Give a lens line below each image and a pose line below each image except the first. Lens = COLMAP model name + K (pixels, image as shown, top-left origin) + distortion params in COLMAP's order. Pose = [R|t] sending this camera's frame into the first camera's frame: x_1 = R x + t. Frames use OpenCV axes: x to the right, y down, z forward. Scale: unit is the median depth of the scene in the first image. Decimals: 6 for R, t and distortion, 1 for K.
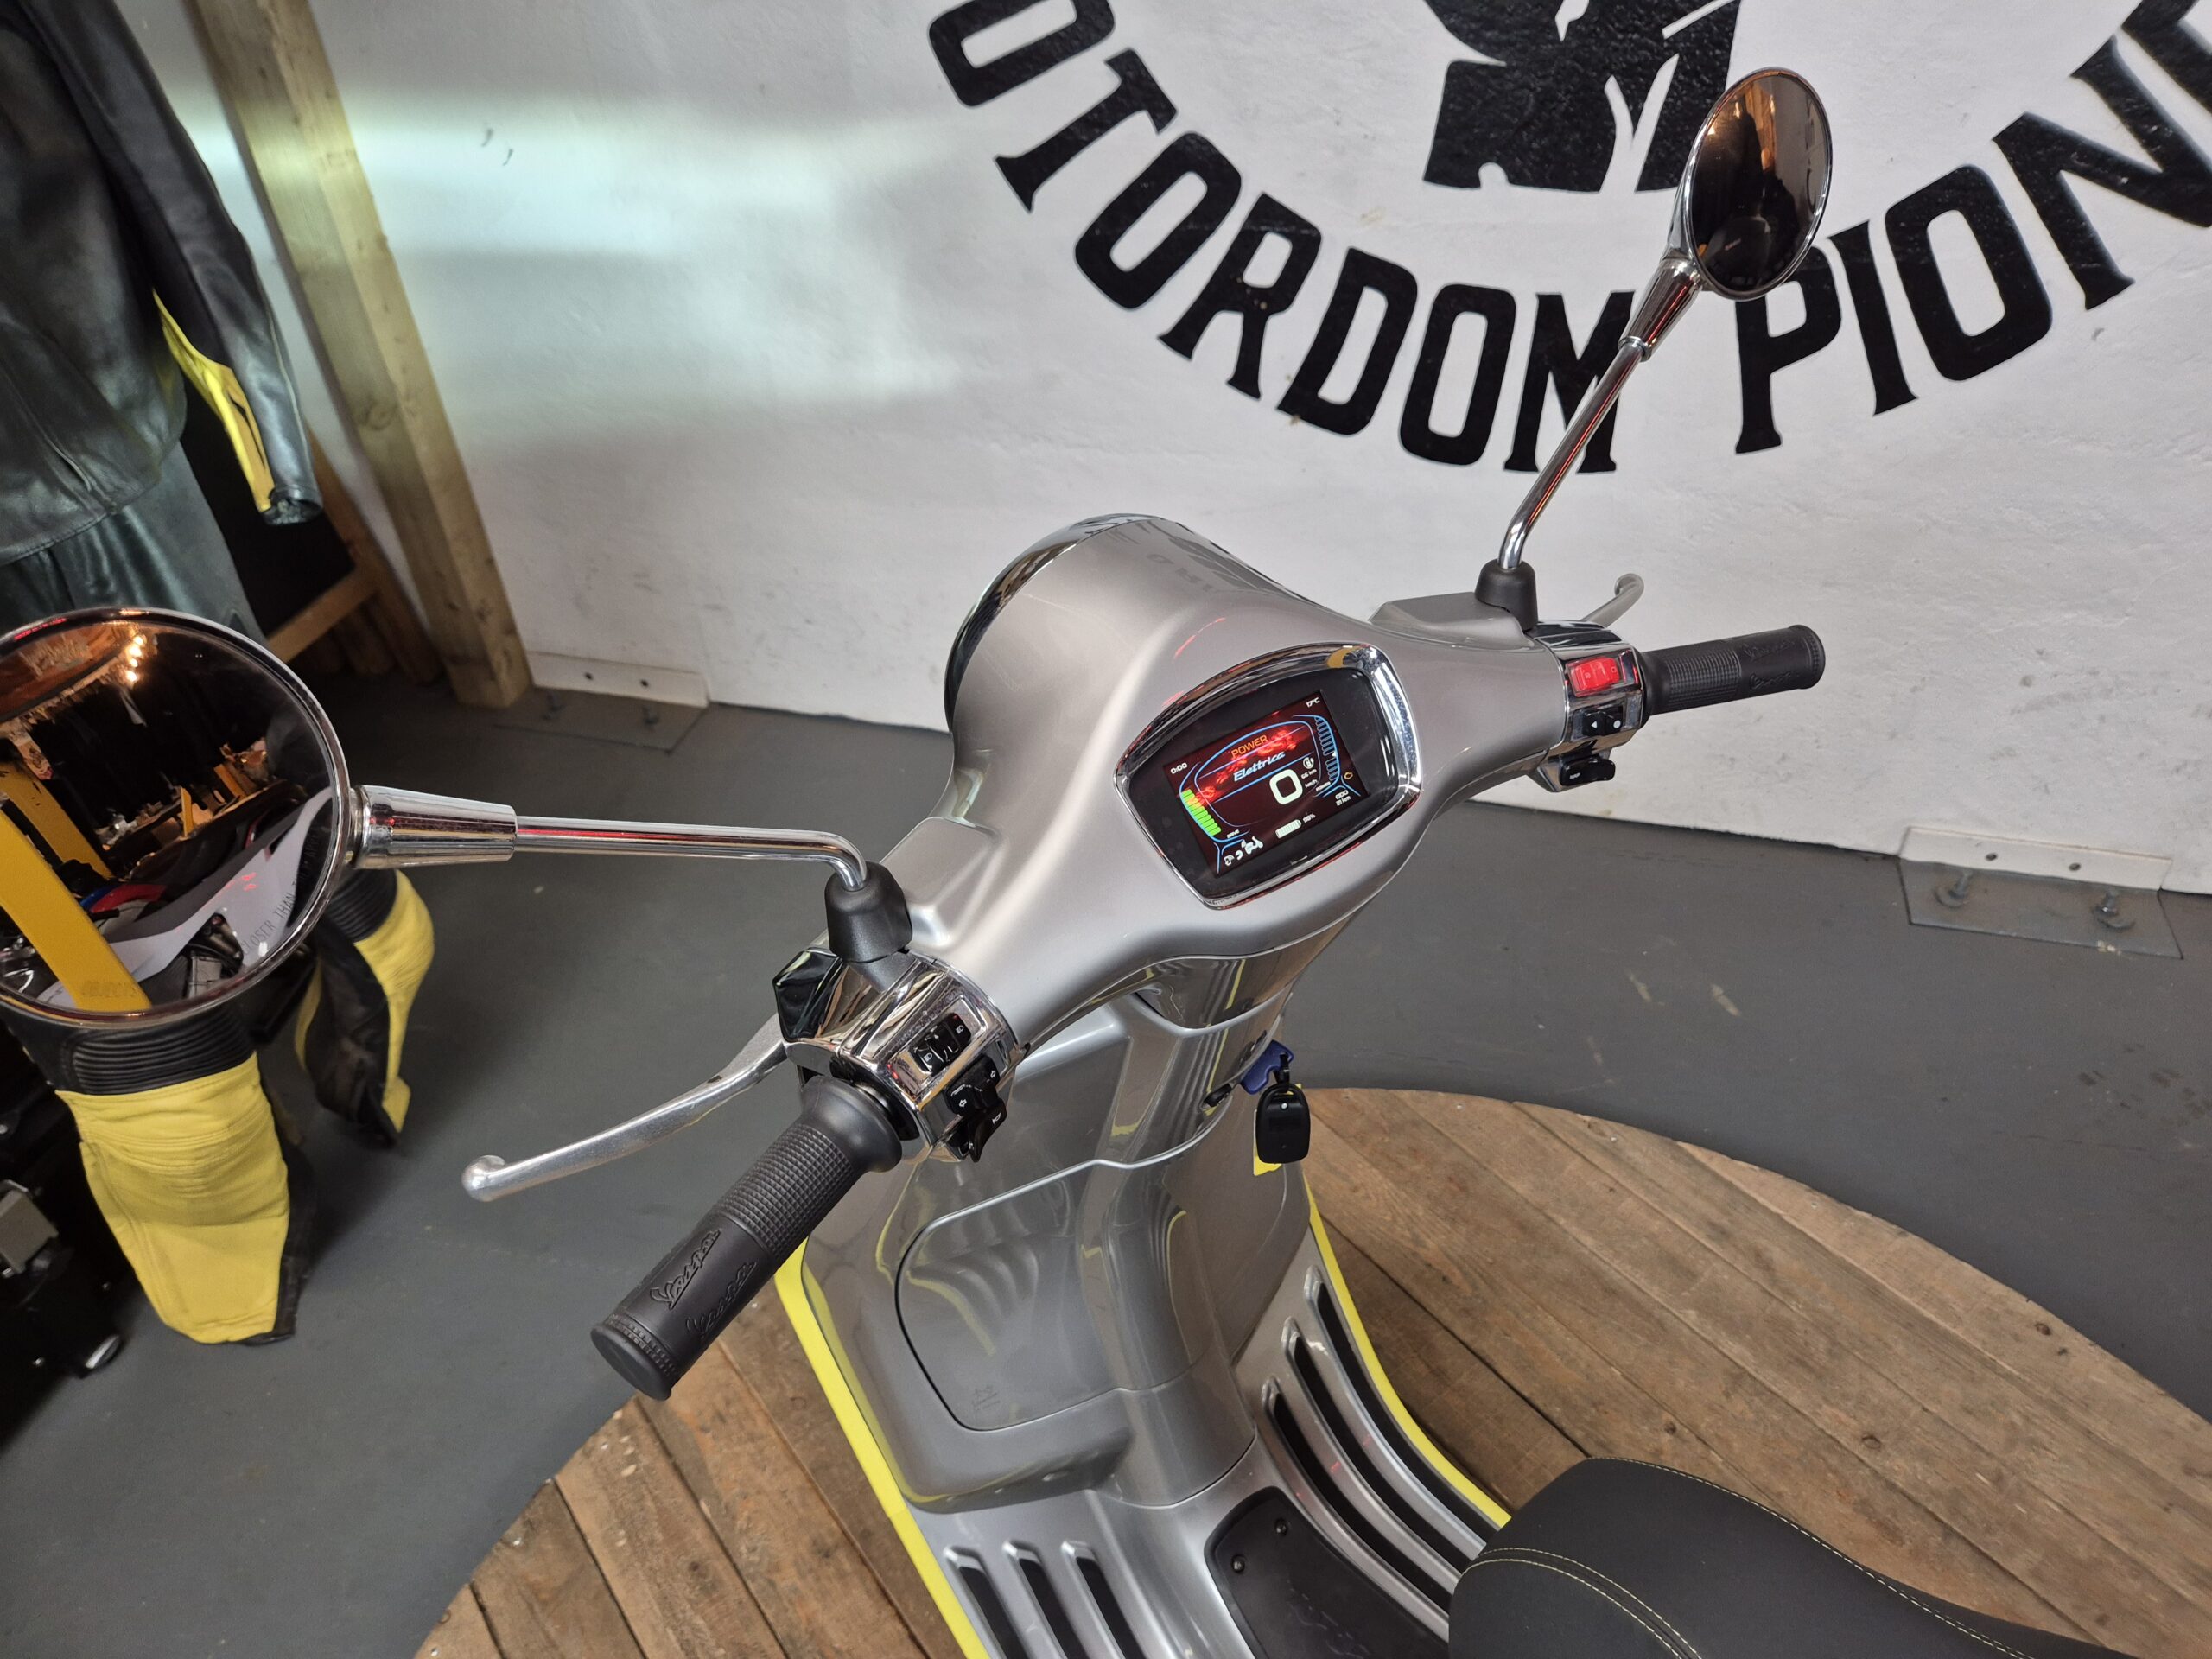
lens RADIAL K [[1526.1, 0, 1085.4], [0, 1526.1, 789.9], [0, 0, 1]] dist [0.035450, -0.032988]
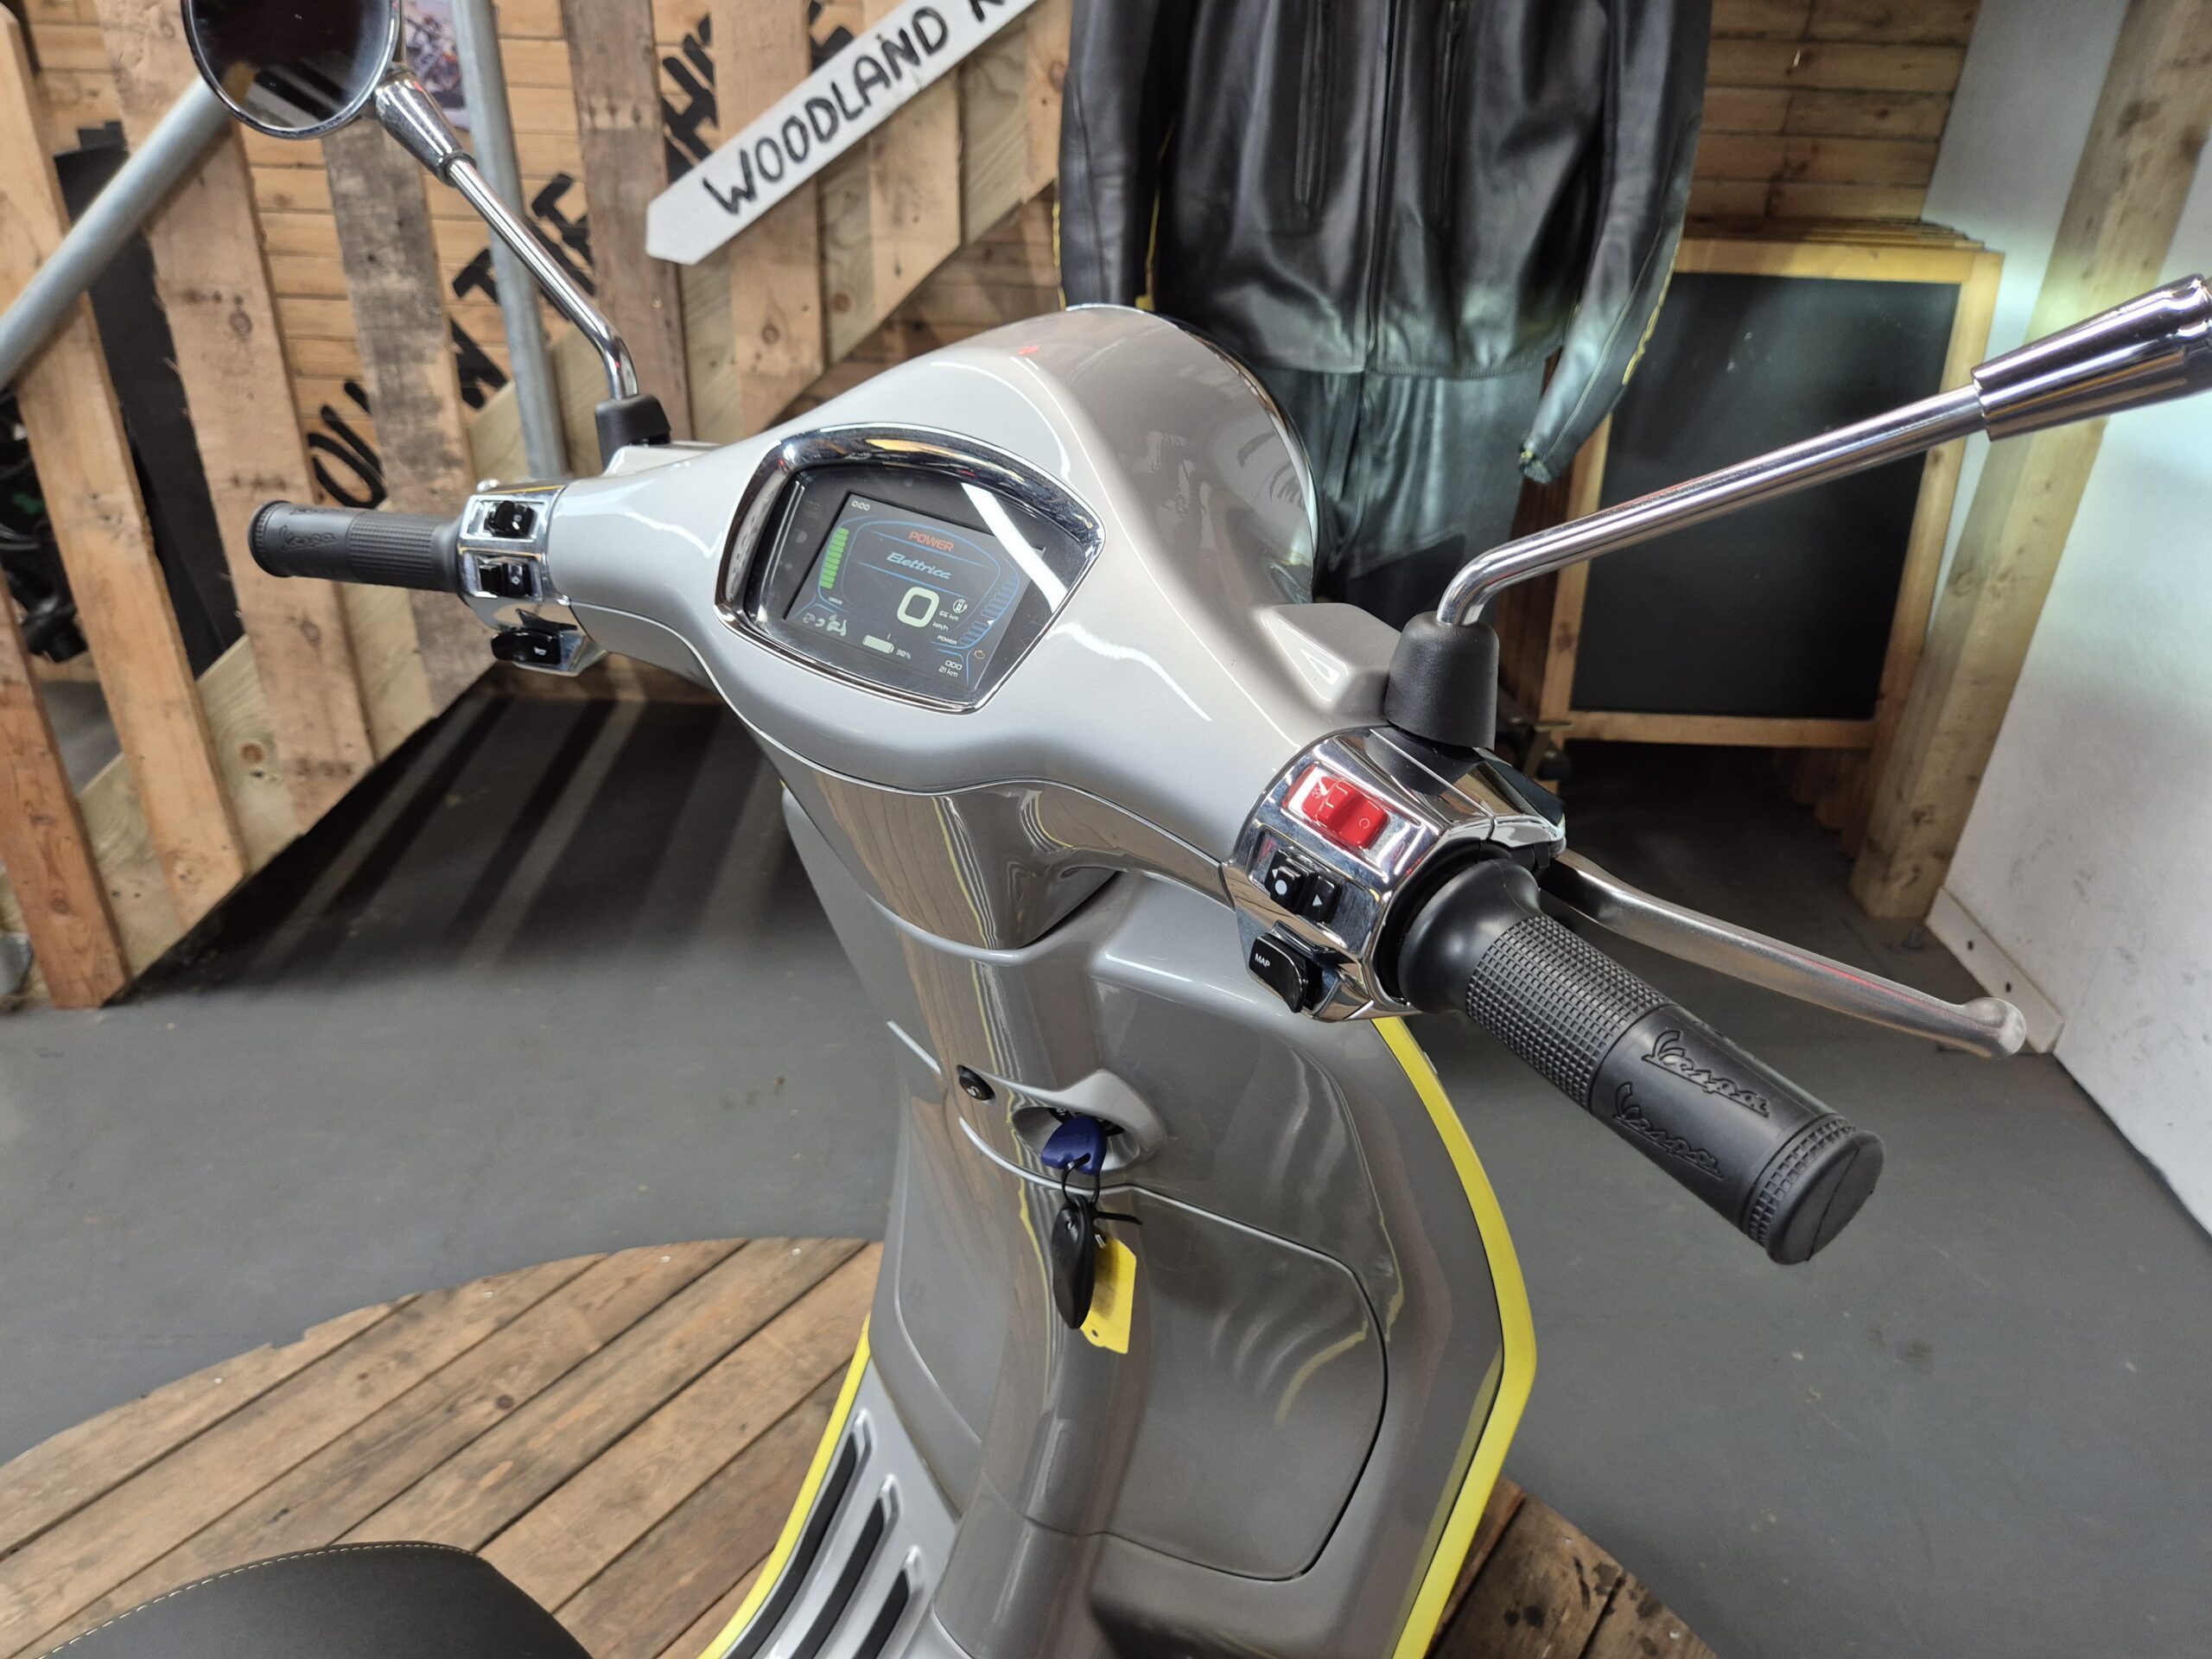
lens RADIAL K [[1526.1, 0, 1125.3], [0, 1526.1, 826.7], [0, 0, 1]] dist [0.035450, -0.032988]
pose [[0.270538, 0.507861, -0.817854, 0.226465], [-0.623394, 0.739787, 0.253171, -0.049093], [0.733614, 0.441353, 0.516738, 0.196296]]
